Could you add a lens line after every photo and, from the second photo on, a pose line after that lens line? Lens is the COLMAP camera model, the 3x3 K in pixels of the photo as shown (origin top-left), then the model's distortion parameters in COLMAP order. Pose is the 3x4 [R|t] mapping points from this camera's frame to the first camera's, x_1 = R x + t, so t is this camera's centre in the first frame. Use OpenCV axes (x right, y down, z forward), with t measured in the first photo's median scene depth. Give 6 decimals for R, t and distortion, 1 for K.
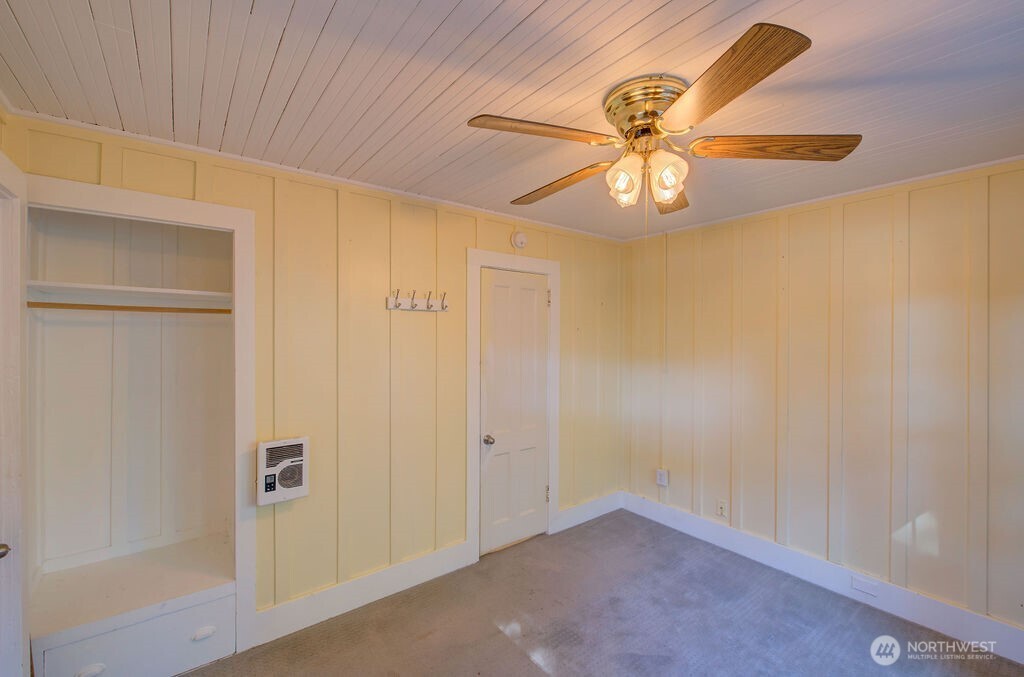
lens RADIAL K [[432.2, 0, 516.2], [0, 432.2, 338.5], [0, 0, 1]] dist [-0.001441, -0.000023]
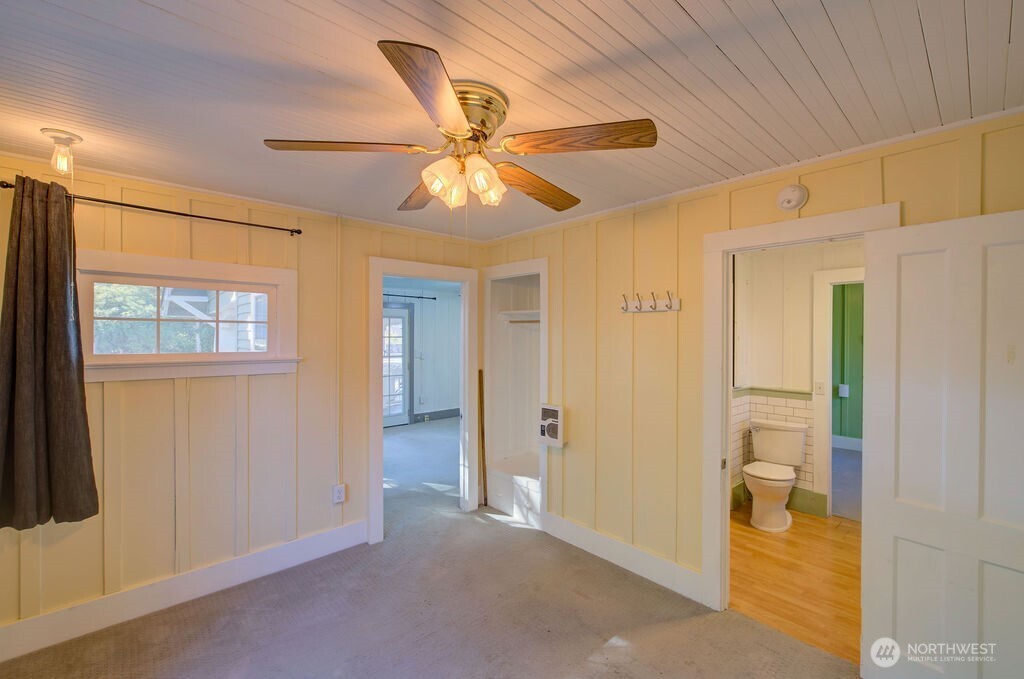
lens RADIAL K [[435.0, 0, 514.3], [0, 435.0, 340.4], [0, 0, 1]] dist [-0.001561, -0.000067]
pose [[0.085624, 0.008280, -0.996293, 0.965061], [-0.010852, 0.999914, 0.007378, -0.001096], [0.996268, 0.010180, 0.085706, 0.742582]]
